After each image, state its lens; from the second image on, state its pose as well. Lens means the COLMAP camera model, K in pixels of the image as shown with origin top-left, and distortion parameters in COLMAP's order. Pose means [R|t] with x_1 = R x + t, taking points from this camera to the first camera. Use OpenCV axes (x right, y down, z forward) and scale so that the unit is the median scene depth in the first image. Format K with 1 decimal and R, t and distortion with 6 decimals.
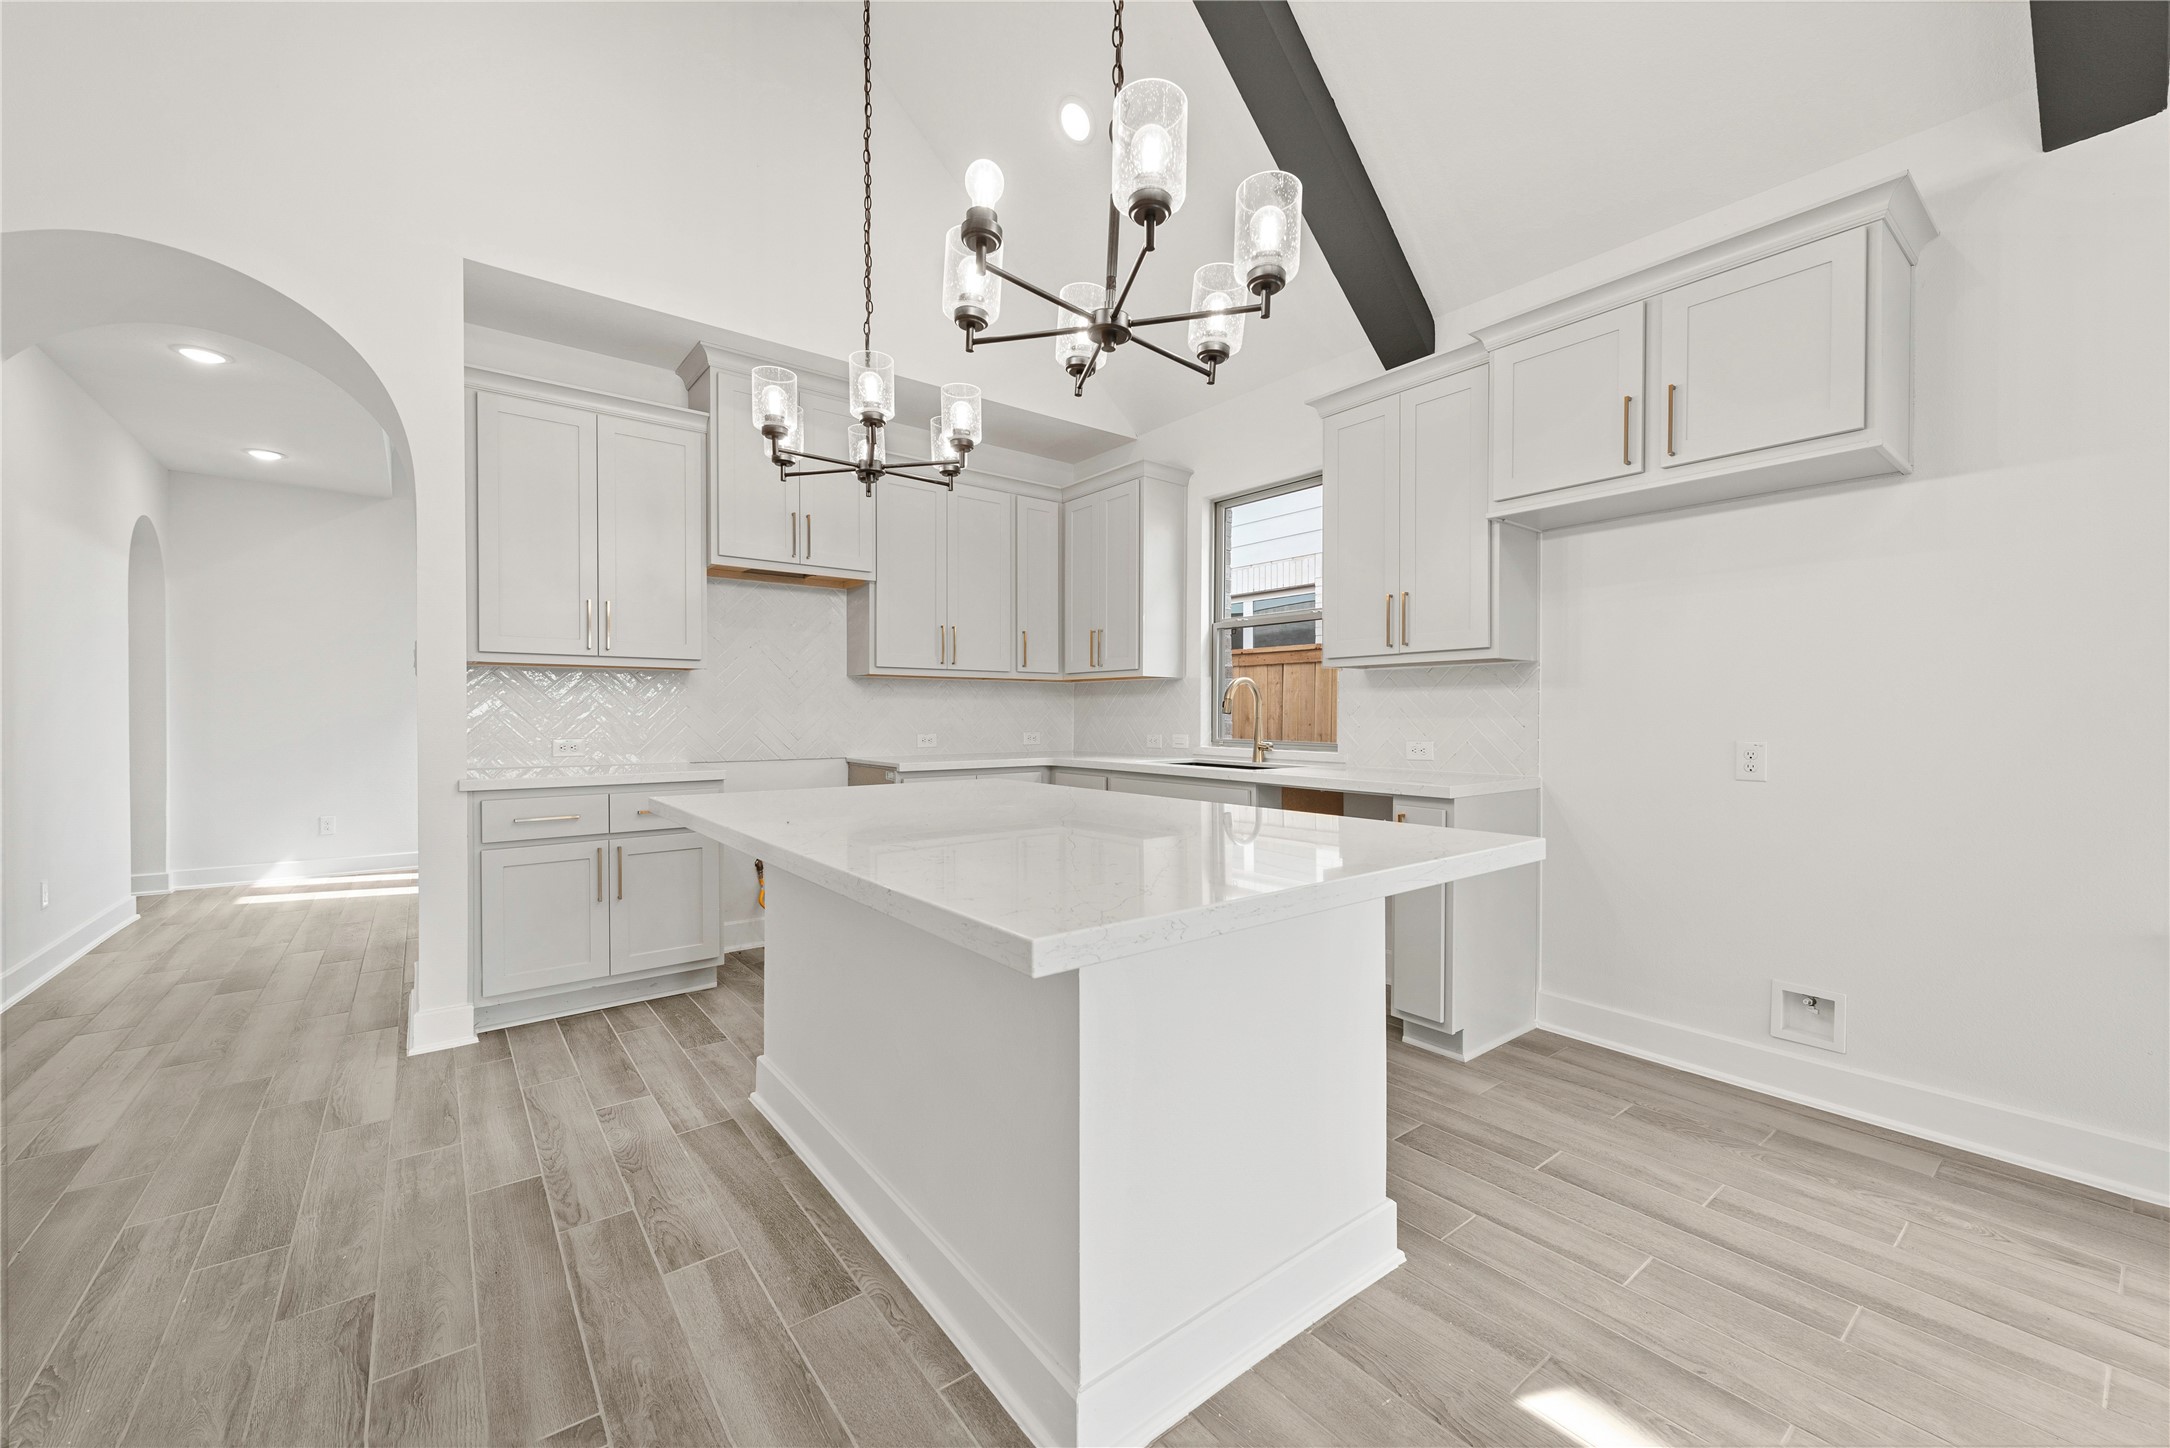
lens RADIAL K [[851.4, 0, 1087.6], [0, 851.4, 720.4], [0, 0, 1]] dist [0.002072, -0.000294]
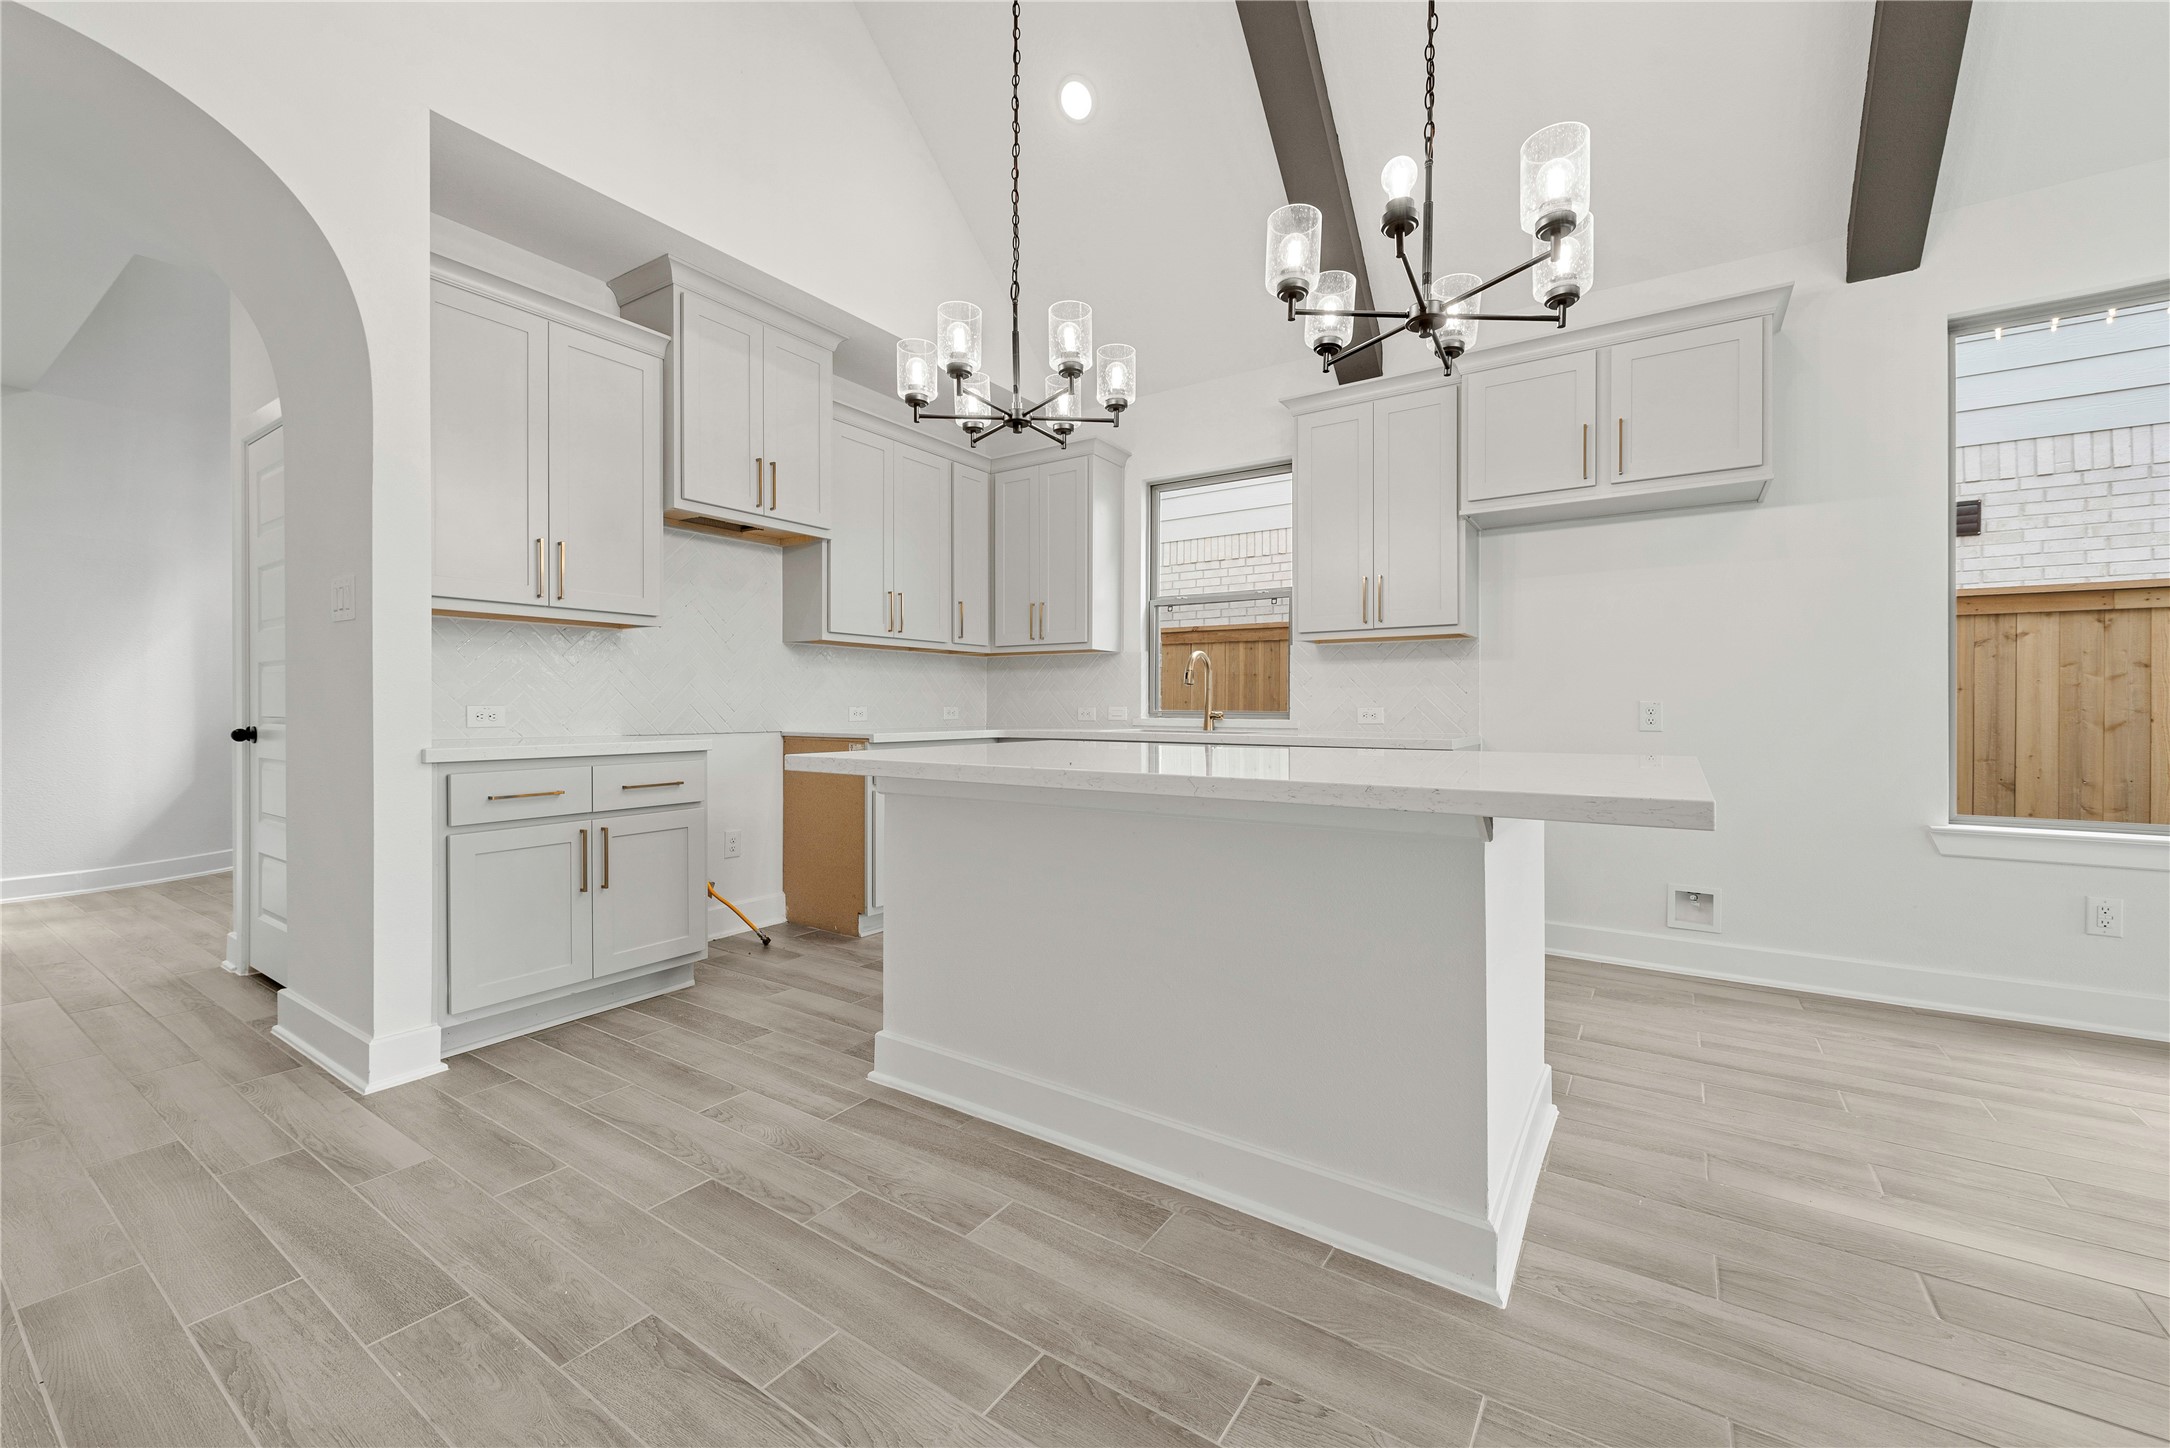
lens RADIAL K [[867.9, 0, 1088.2], [0, 867.9, 705.9], [0, 0, 1]] dist [0.001235, 0.000165]
pose [[0.949827, 0.000903, 0.312774, -0.445155], [0.001826, 0.999963, -0.008432, 0.042299], [-0.312770, 0.008580, 0.949790, 0.017236]]
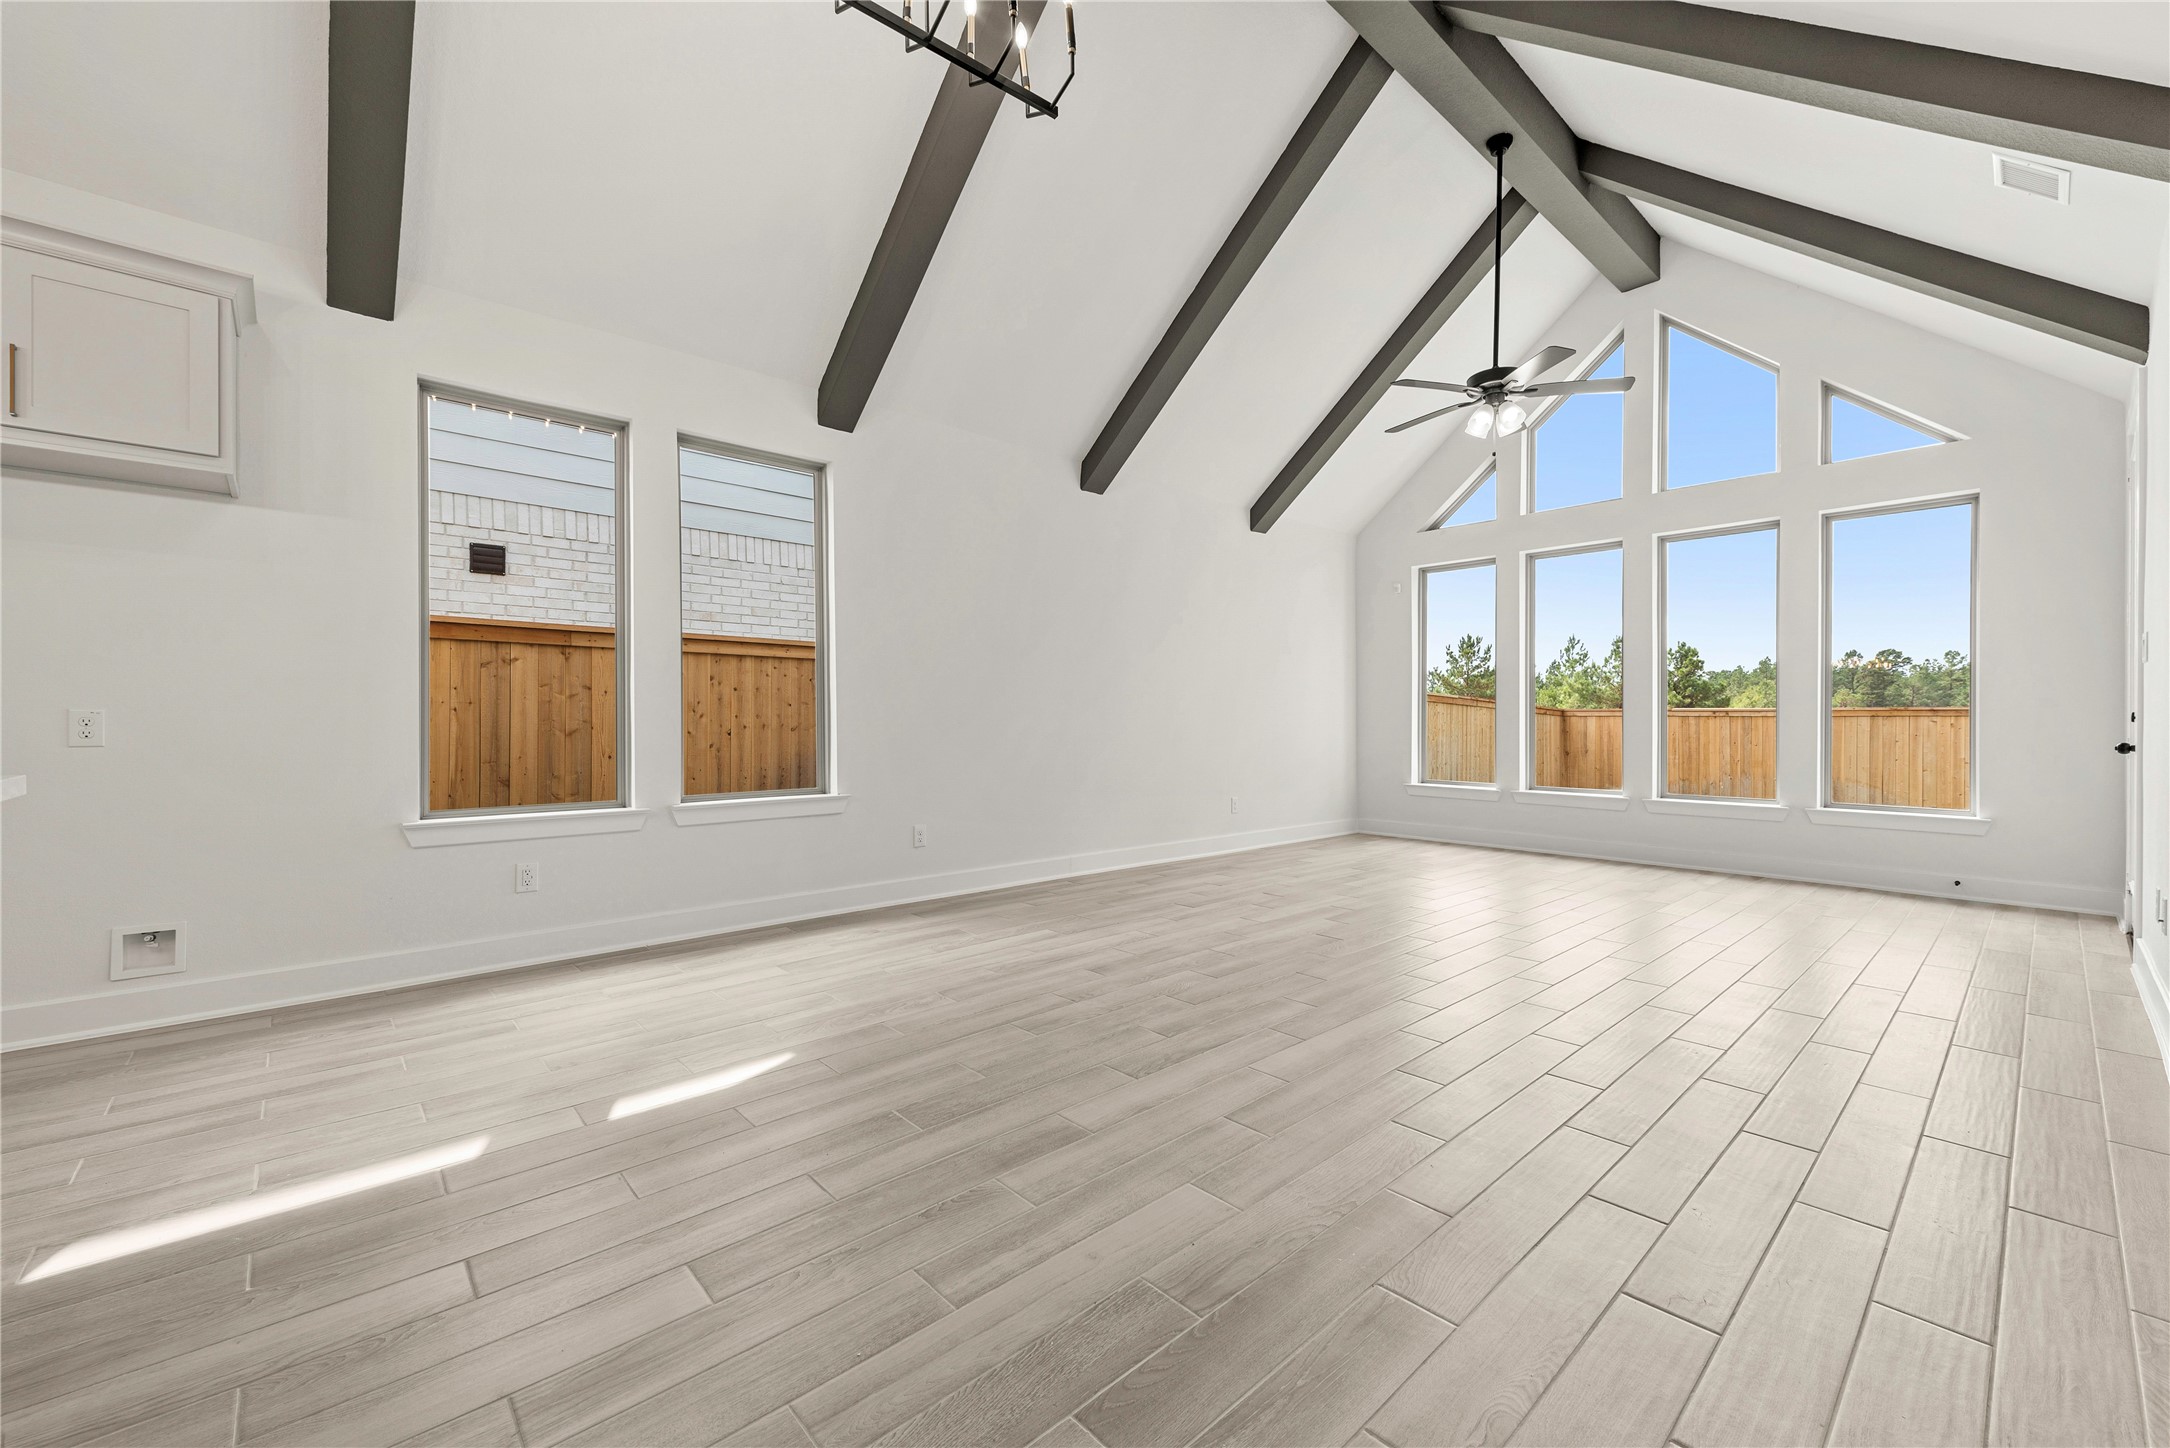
lens RADIAL K [[865.3, 0, 1084.1], [0, 865.3, 719.6], [0, 0, 1]] dist [0.001720, -0.000171]
pose [[-0.075678, 0.000663, 0.997132, -0.384434], [0.007606, 0.999971, -0.000088, 0.047168], [-0.997103, 0.007578, -0.075681, -0.148267]]
